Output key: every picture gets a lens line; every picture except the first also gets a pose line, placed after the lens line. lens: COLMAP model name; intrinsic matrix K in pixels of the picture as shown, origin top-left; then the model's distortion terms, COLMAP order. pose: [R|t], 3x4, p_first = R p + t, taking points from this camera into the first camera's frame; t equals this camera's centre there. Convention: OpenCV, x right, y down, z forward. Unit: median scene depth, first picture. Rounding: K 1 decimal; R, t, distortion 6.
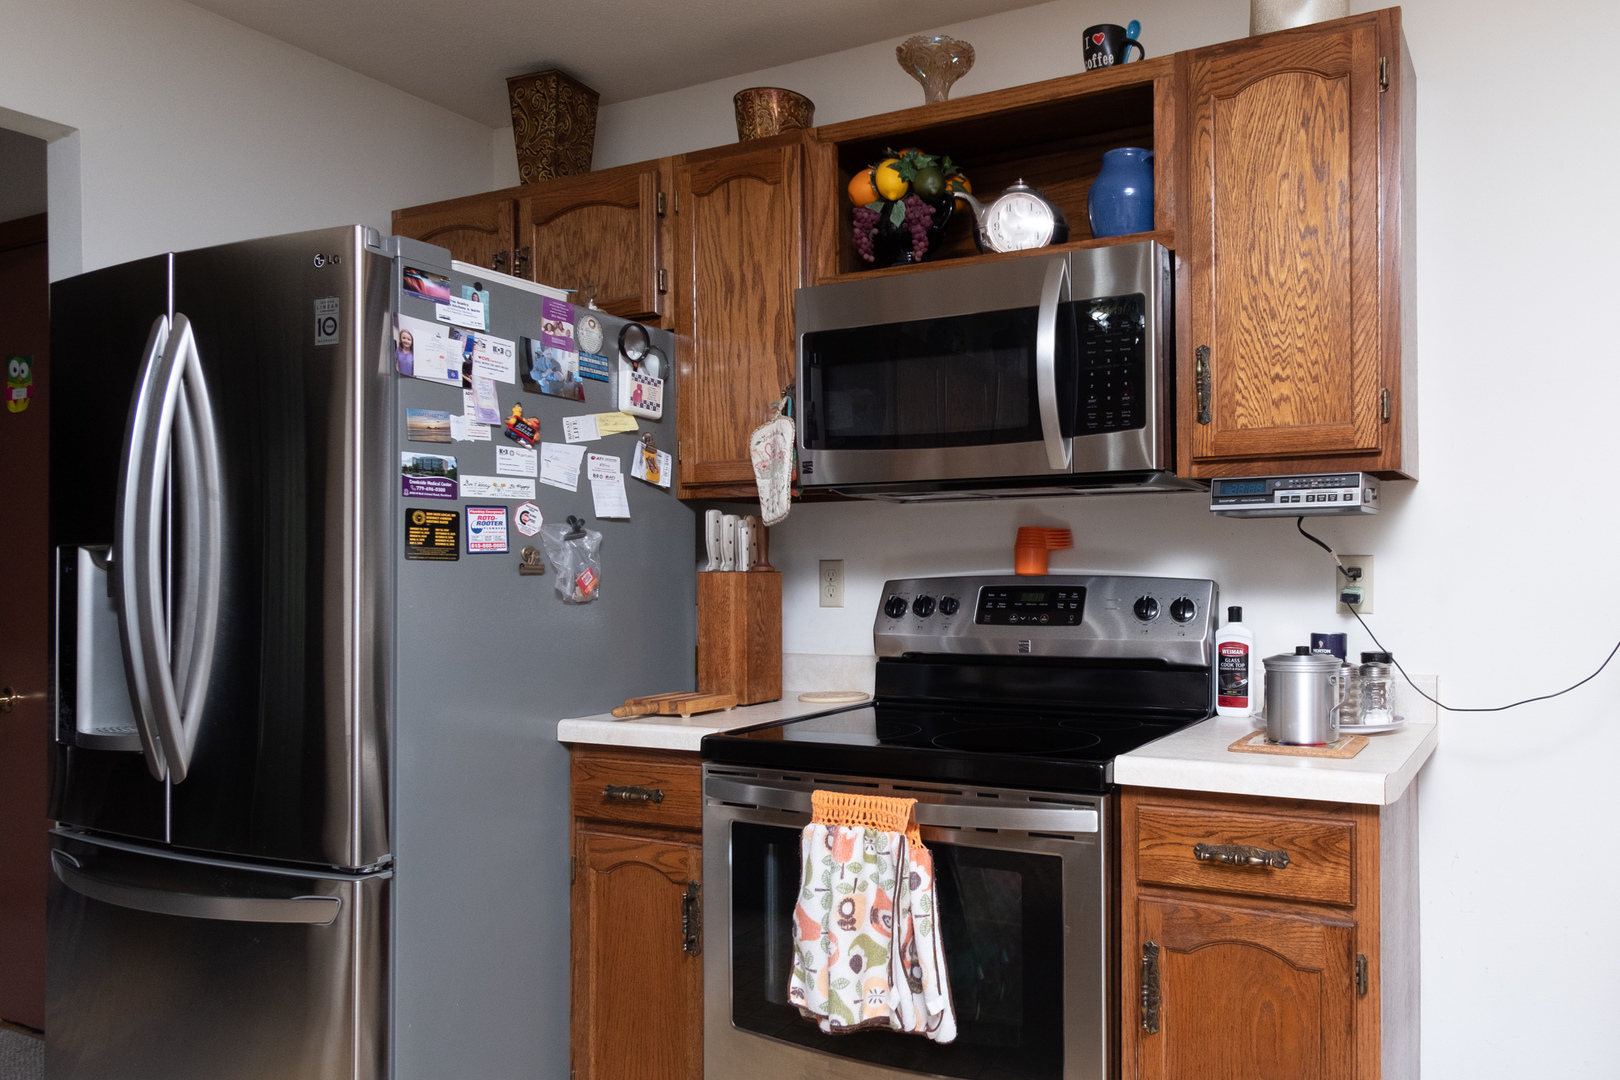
lens RADIAL K [[723.5, 0, 809.6], [0, 723.5, 572.0], [0, 0, 1]] dist [0.003318, 0.000520]
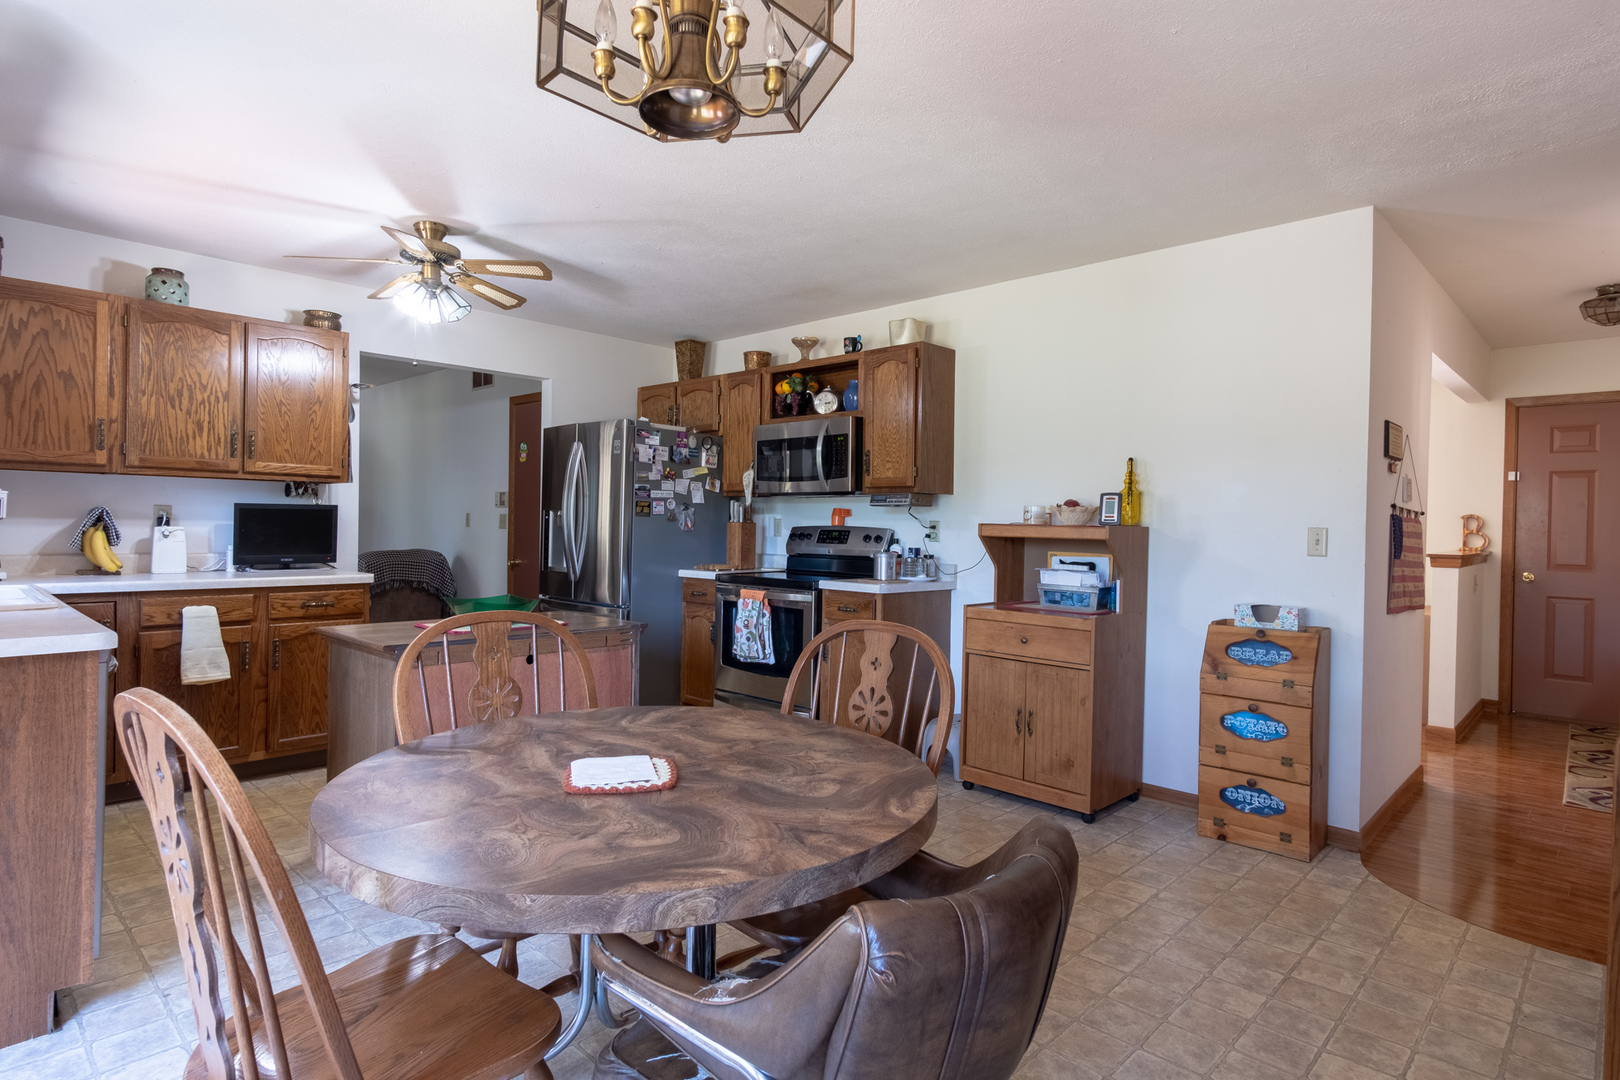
lens RADIAL K [[868.4, 0, 809.1], [0, 868.4, 530.8], [0, 0, 1]] dist [0.002328, 0.000926]
pose [[0.938192, 0.024010, -0.345283, 1.419185], [-0.024069, 0.999702, 0.004116, 0.012293], [0.345279, 0.004449, 0.938490, -2.232552]]
